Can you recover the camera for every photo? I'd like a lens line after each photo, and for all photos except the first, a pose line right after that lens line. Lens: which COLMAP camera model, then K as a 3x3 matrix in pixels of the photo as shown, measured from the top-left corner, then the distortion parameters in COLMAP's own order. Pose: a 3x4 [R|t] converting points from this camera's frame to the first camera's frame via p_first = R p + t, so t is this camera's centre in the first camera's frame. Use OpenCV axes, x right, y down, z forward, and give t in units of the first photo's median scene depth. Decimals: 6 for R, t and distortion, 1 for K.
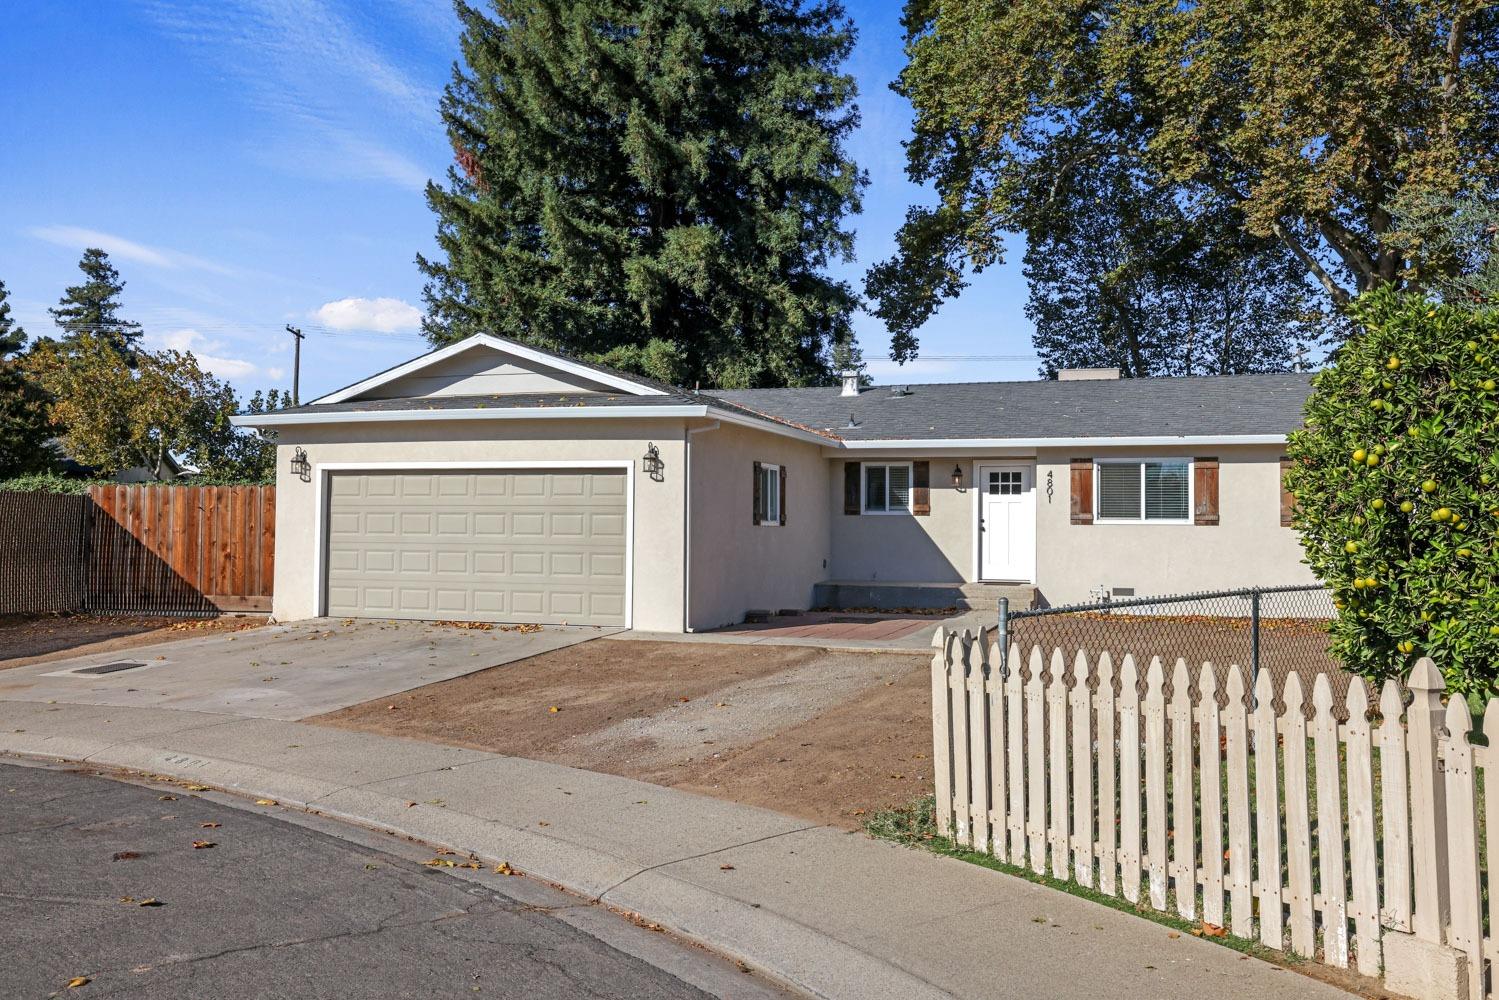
lens RADIAL K [[1294.4, 0, 749.6], [0, 1294.4, 483.5], [0, 0, 1]] dist [-0.003462, -0.004630]
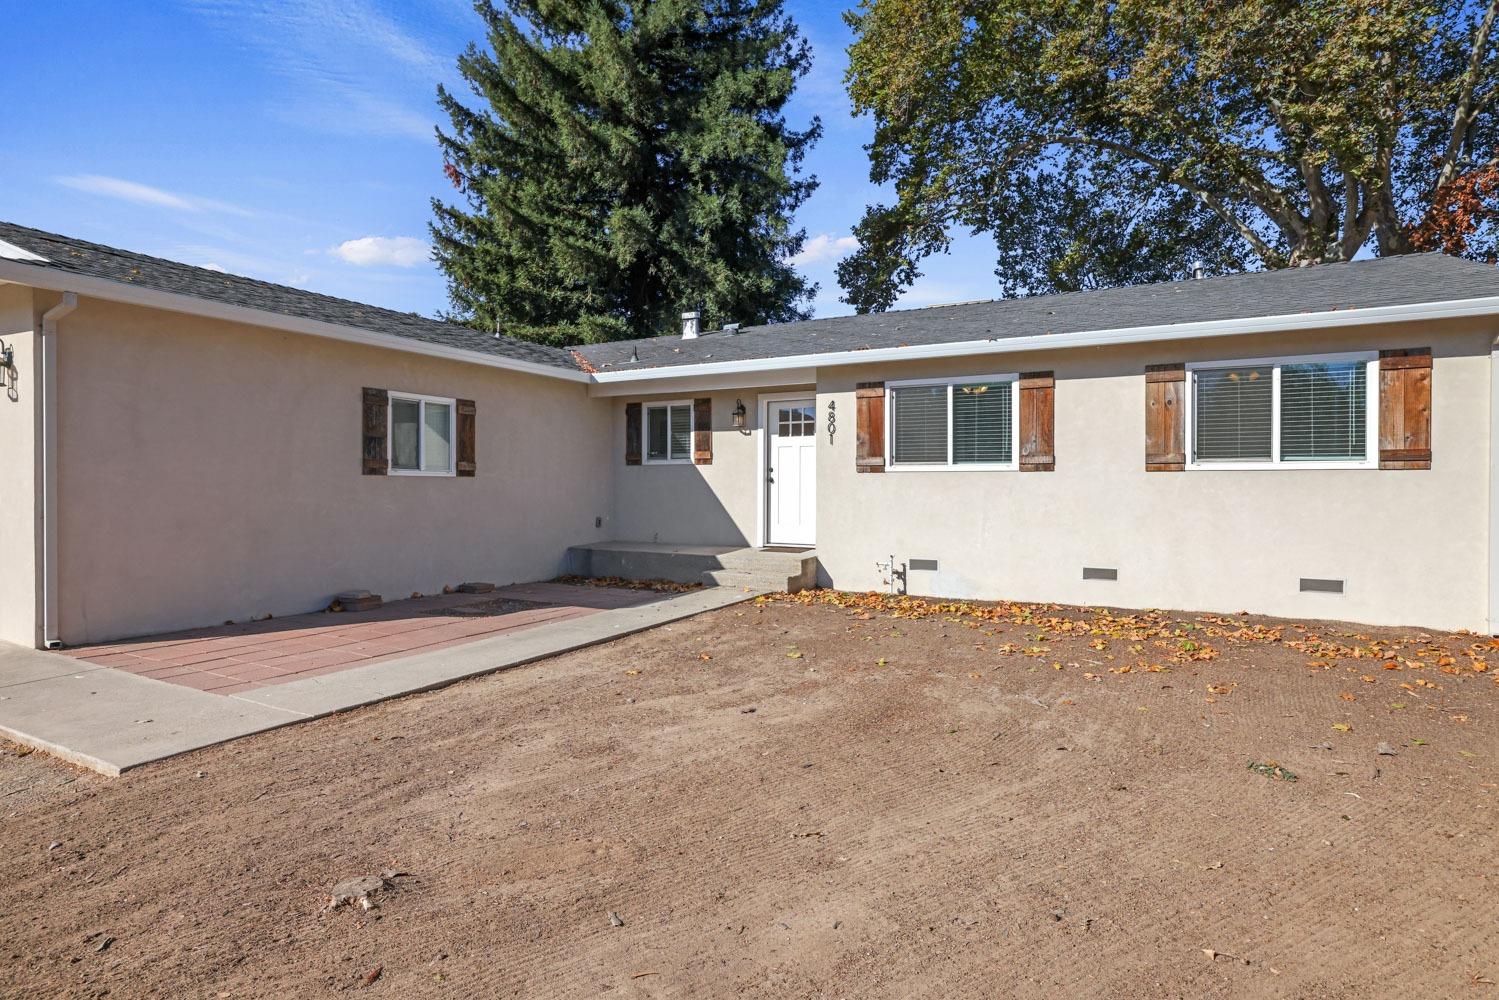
lens RADIAL K [[775.0, 0, 766.4], [0, 775.0, 486.2], [0, 0, 1]] dist [-0.037754, 0.000500]
pose [[0.985513, -0.005923, -0.169497, 0.255386], [0.011550, 0.999414, 0.032235, 0.023093], [0.169206, -0.033726, 0.985003, 0.519858]]
